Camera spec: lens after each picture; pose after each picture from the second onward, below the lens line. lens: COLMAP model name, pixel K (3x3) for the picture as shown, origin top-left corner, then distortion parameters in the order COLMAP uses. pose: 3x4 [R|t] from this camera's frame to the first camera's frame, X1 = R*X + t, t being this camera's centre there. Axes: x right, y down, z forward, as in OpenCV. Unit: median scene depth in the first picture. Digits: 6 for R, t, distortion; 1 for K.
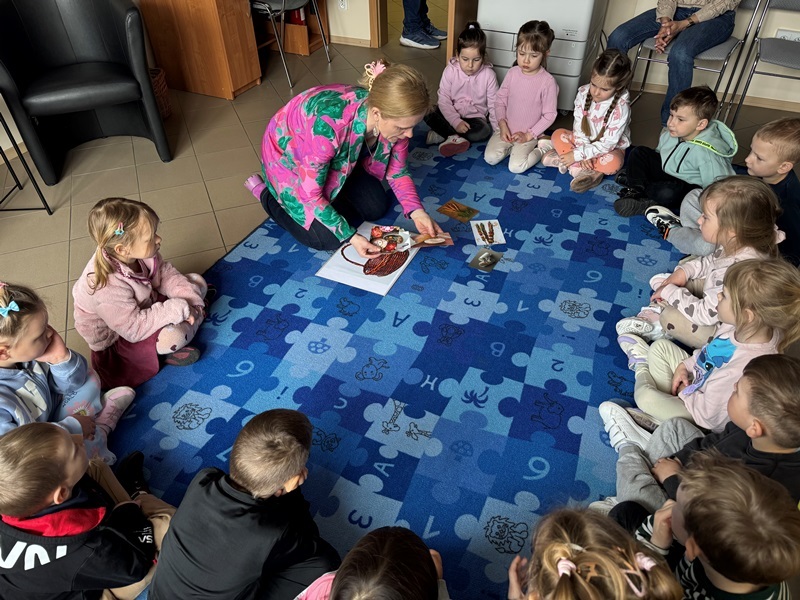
lens RADIAL K [[587.8, 0, 400.0], [0, 587.8, 300.0], [0, 0, 1]] dist [0.071456, -0.054707]
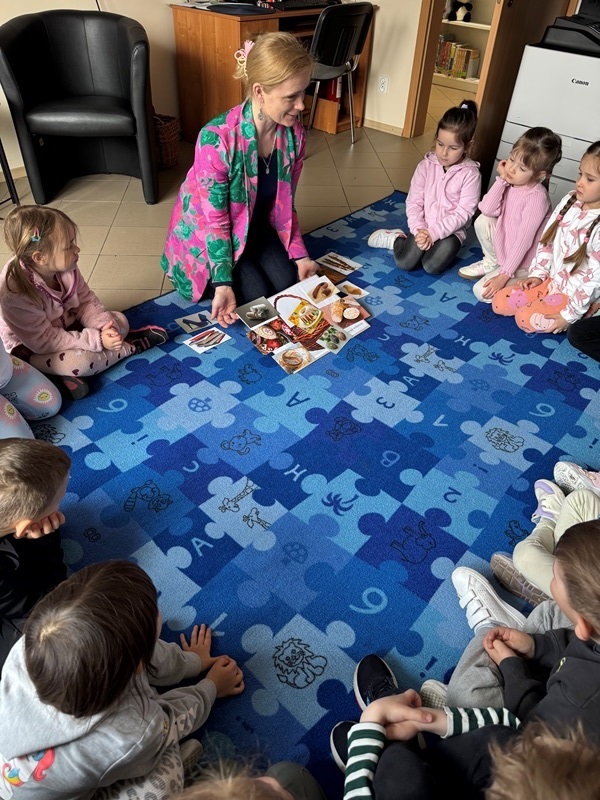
lens RADIAL K [[587.8, 0, 300.0], [0, 587.8, 400.0], [0, 0, 1]] dist [0.071456, -0.054707]
pose [[0.945554, 0.241438, -0.218255, 0.207554], [-0.246724, 0.969081, 0.003126, 0.030501], [0.212261, 0.050893, 0.975887, 0.139433]]
